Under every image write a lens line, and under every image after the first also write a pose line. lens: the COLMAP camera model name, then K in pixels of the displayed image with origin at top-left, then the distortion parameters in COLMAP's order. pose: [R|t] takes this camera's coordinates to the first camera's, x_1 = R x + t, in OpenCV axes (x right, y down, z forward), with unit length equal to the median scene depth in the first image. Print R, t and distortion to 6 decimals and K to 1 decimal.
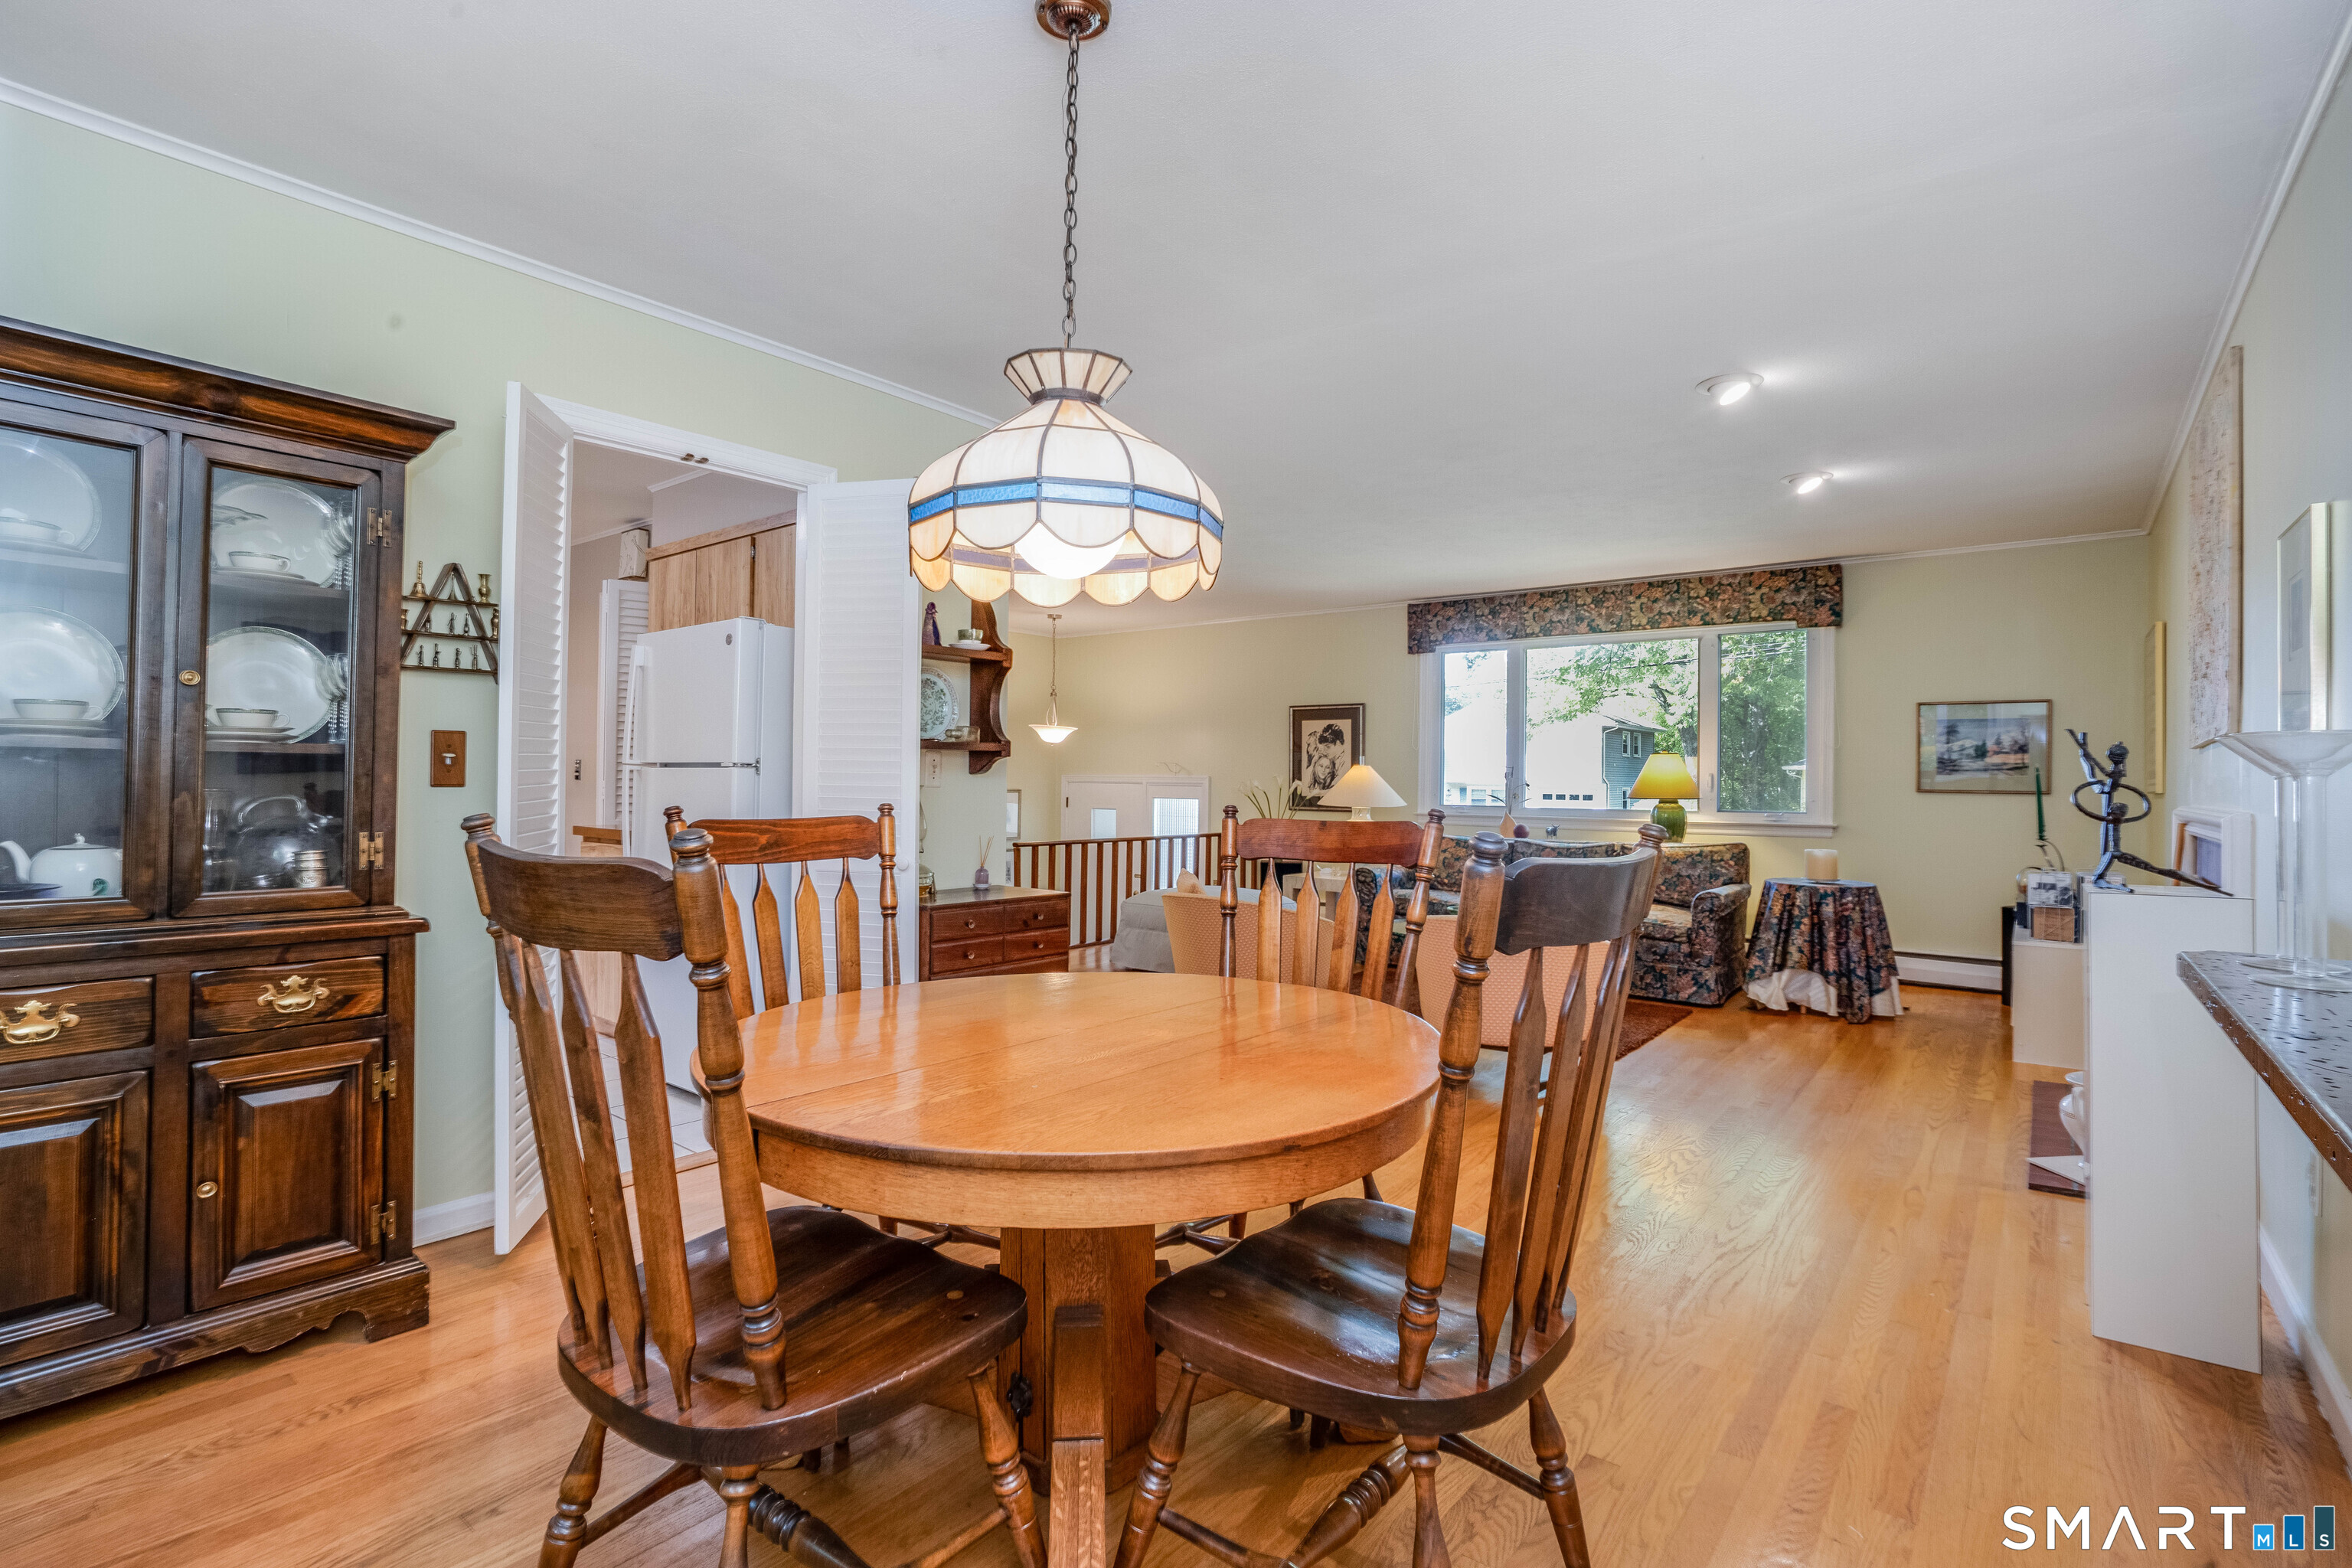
lens RADIAL K [[1085.5, 0, 1197.5], [0, 1085.5, 807.4], [0, 0, 1]] dist [-0.024187, 0.004323]
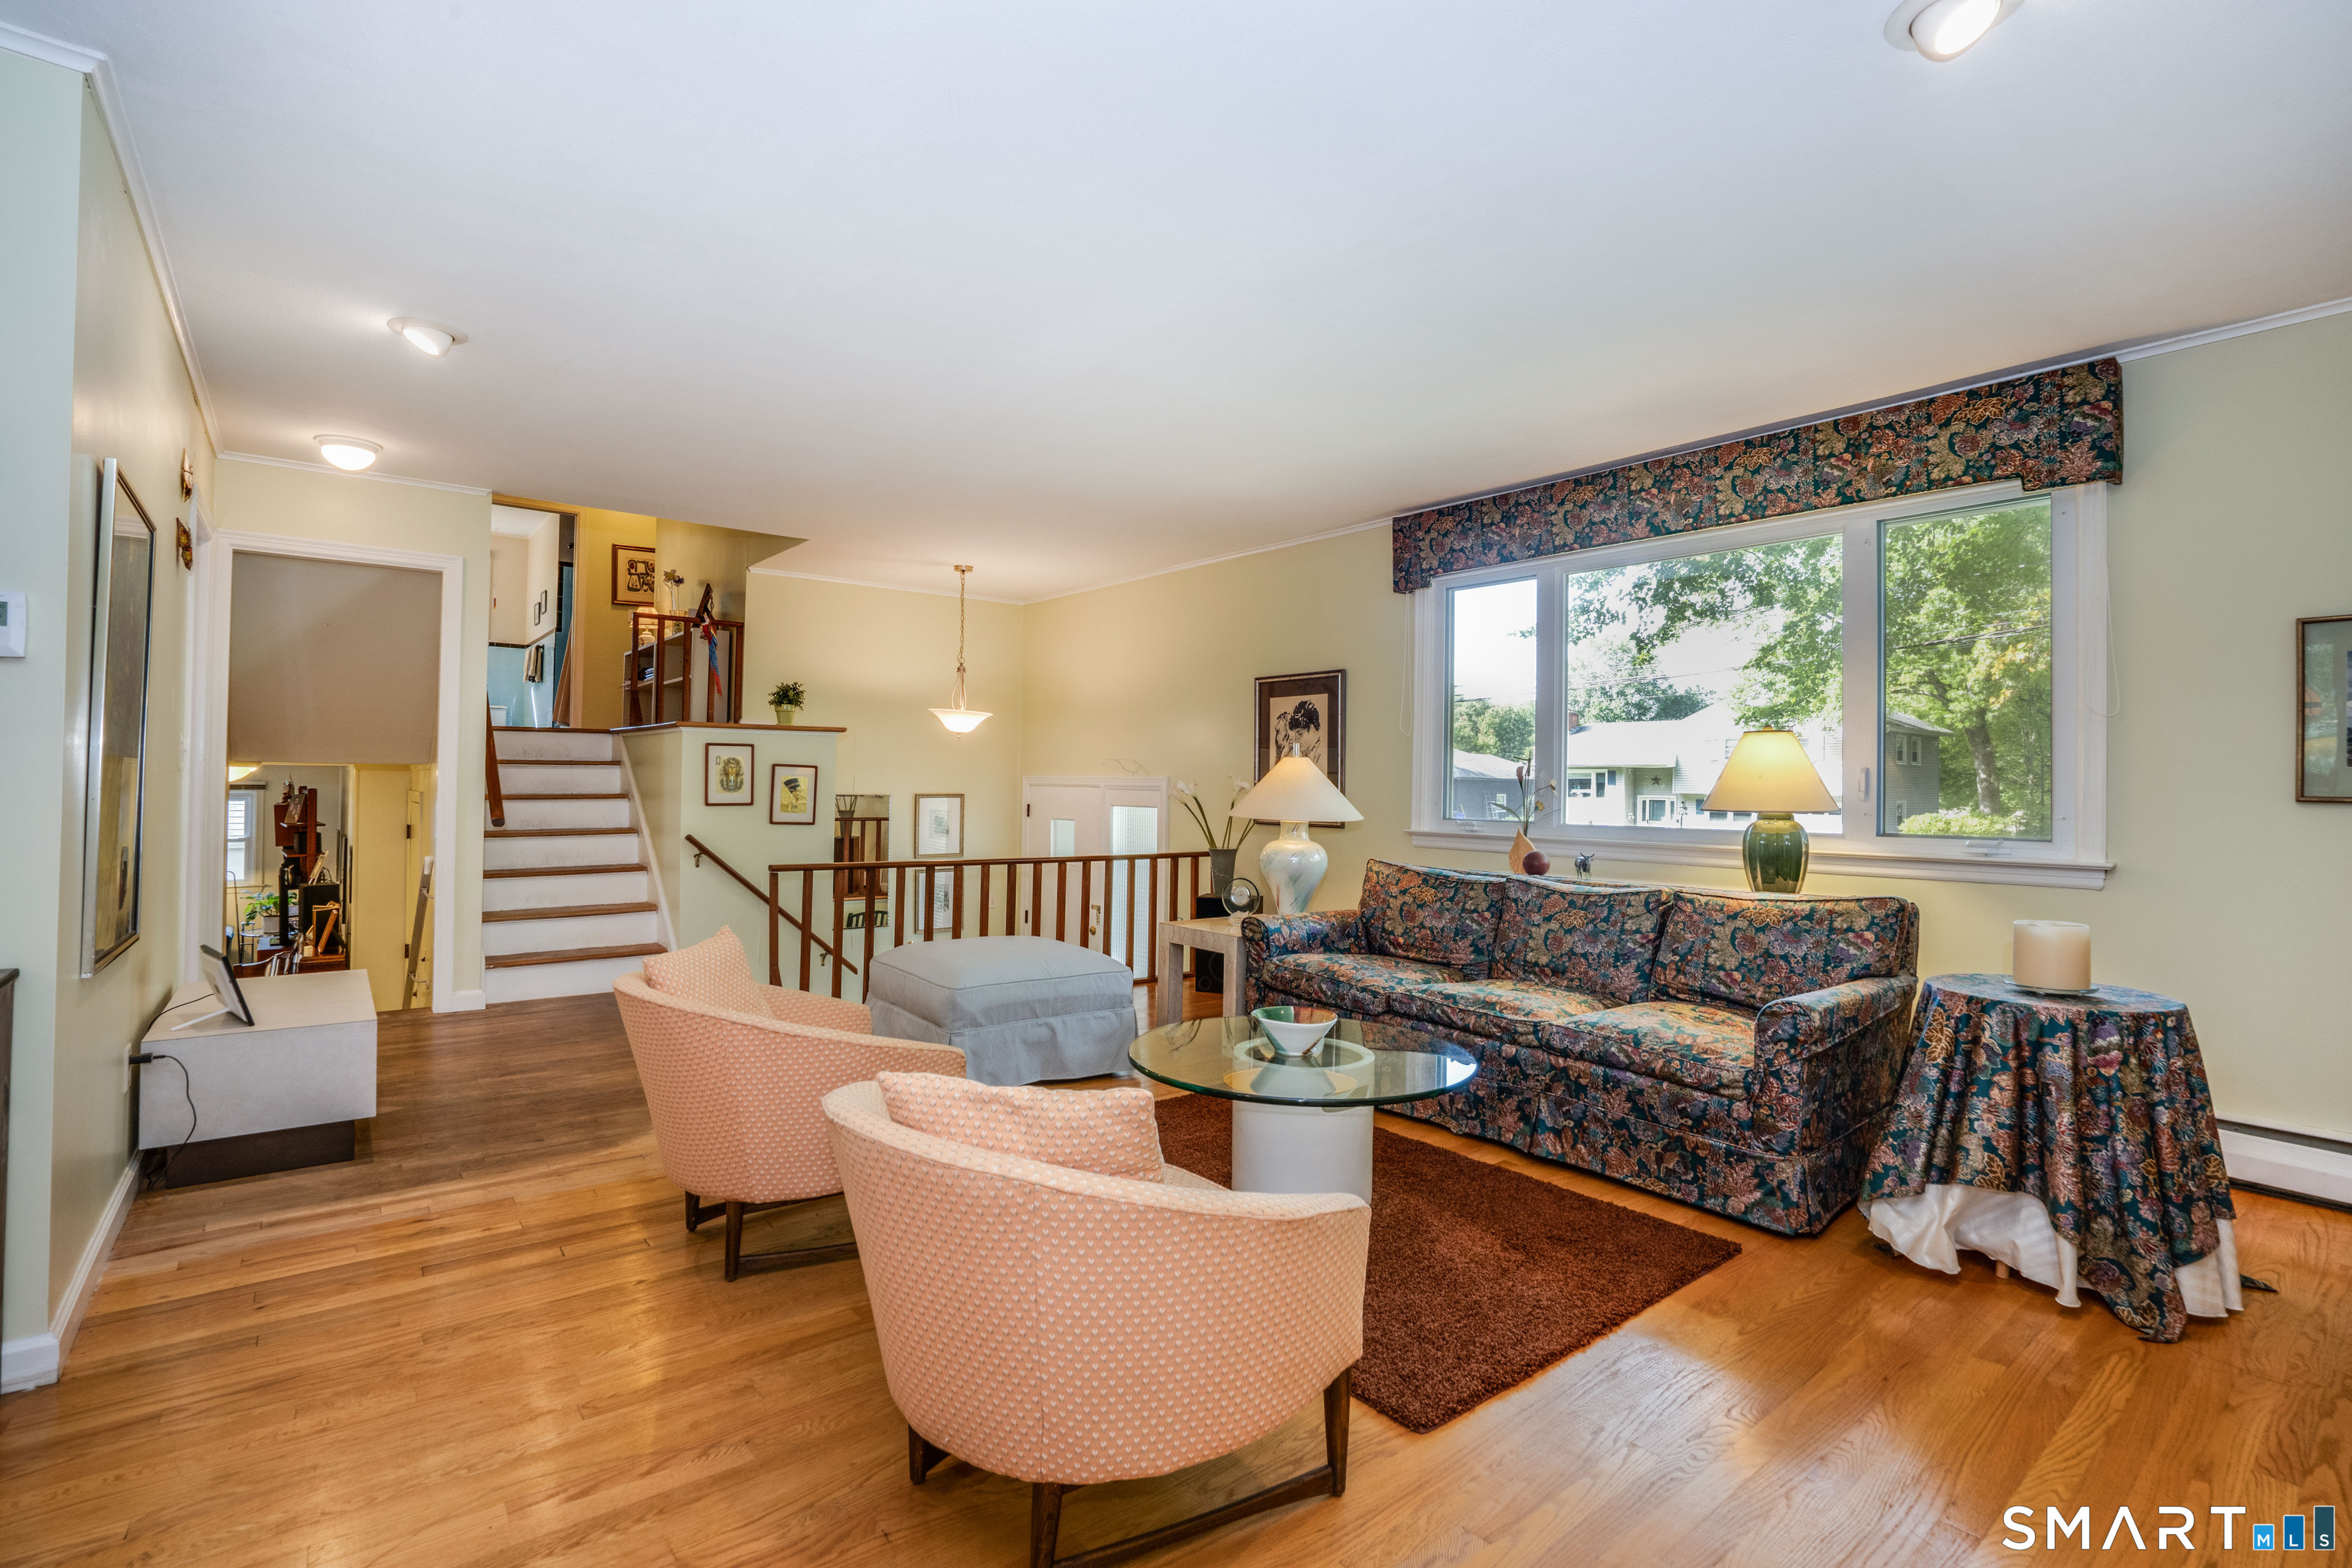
lens RADIAL K [[1085.5, 0, 1184.9], [0, 1085.5, 788.1], [0, 0, 1]] dist [-0.024187, 0.004323]
pose [[0.973913, 0.008362, -0.226768, 0.277400], [-0.015016, 0.999505, -0.027637, -0.000309], [0.226424, 0.030322, 0.973557, 0.402592]]
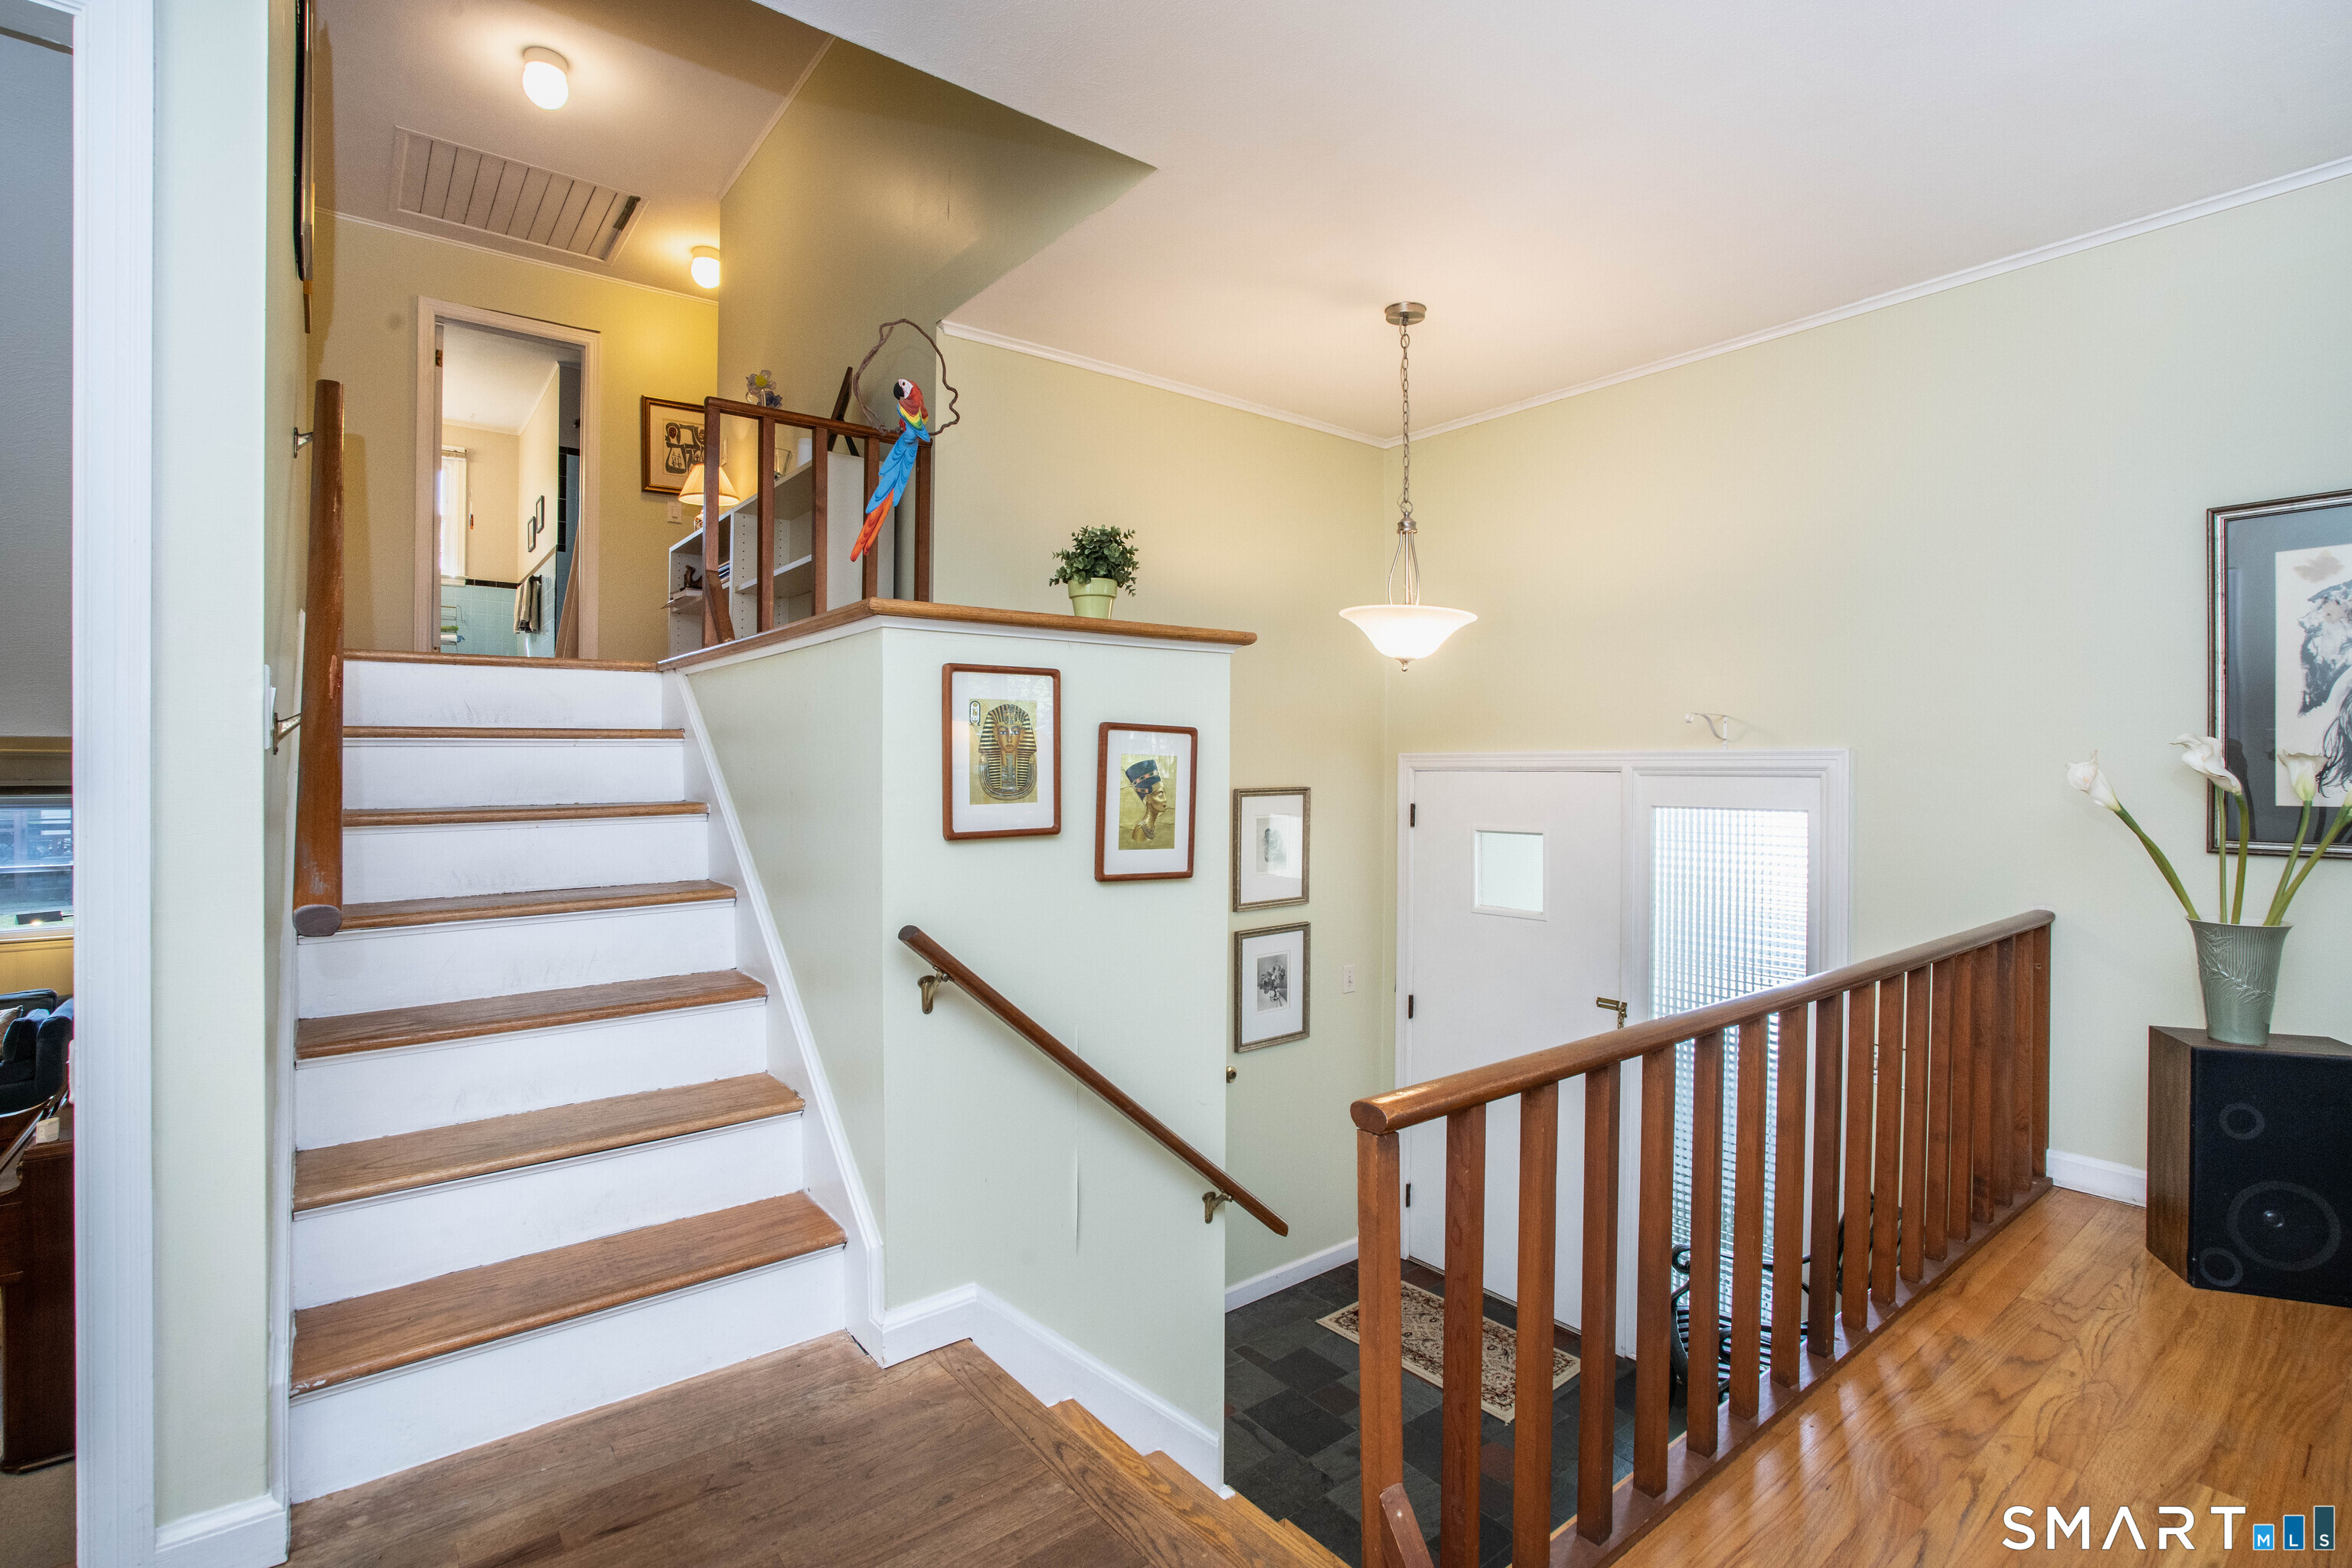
lens RADIAL K [[1108.2, 0, 1175.1], [0, 1108.2, 774.0], [0, 0, 1]] dist [-0.039415, 0.006797]
pose [[0.968287, -0.003269, -0.249819, -0.162564], [-0.002896, 0.999700, -0.024307, -0.016153], [0.249823, 0.024259, 0.967988, 0.881882]]
